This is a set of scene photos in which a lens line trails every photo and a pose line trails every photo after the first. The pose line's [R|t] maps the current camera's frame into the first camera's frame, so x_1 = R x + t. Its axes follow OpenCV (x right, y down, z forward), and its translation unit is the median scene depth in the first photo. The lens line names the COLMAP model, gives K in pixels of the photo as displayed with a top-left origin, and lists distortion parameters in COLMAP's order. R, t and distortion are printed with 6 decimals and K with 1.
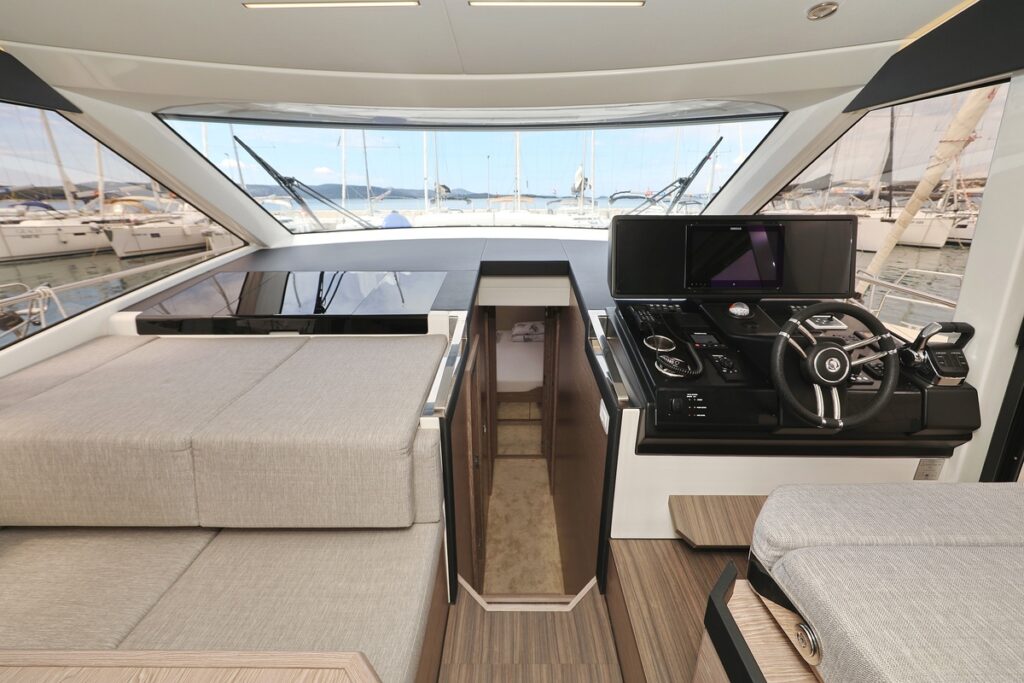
lens RADIAL K [[416.4, 0, 512.0], [0, 416.4, 341.5], [0, 0, 1]] dist [-0.000337, -0.000041]
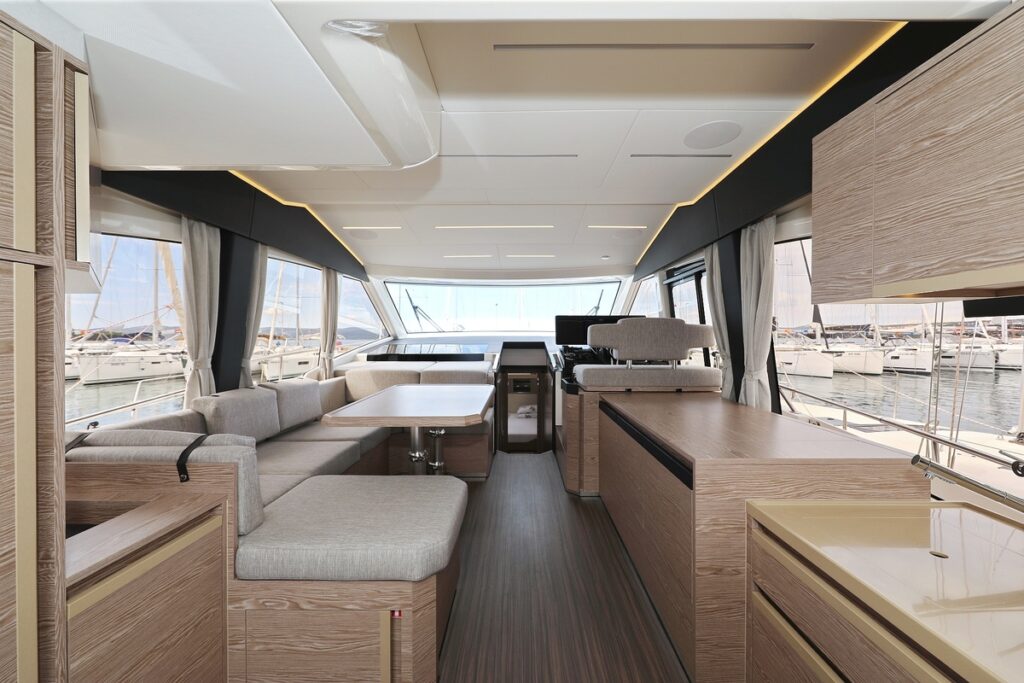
lens RADIAL K [[416.3, 0, 512.0], [0, 416.3, 341.5], [0, 0, 1]] dist [0.000099, 0.000032]
pose [[0.999950, 0.001299, -0.009900, -0.001371], [-0.004467, 0.944962, -0.327150, 0.085261], [0.008930, 0.327178, 0.944921, -0.172400]]
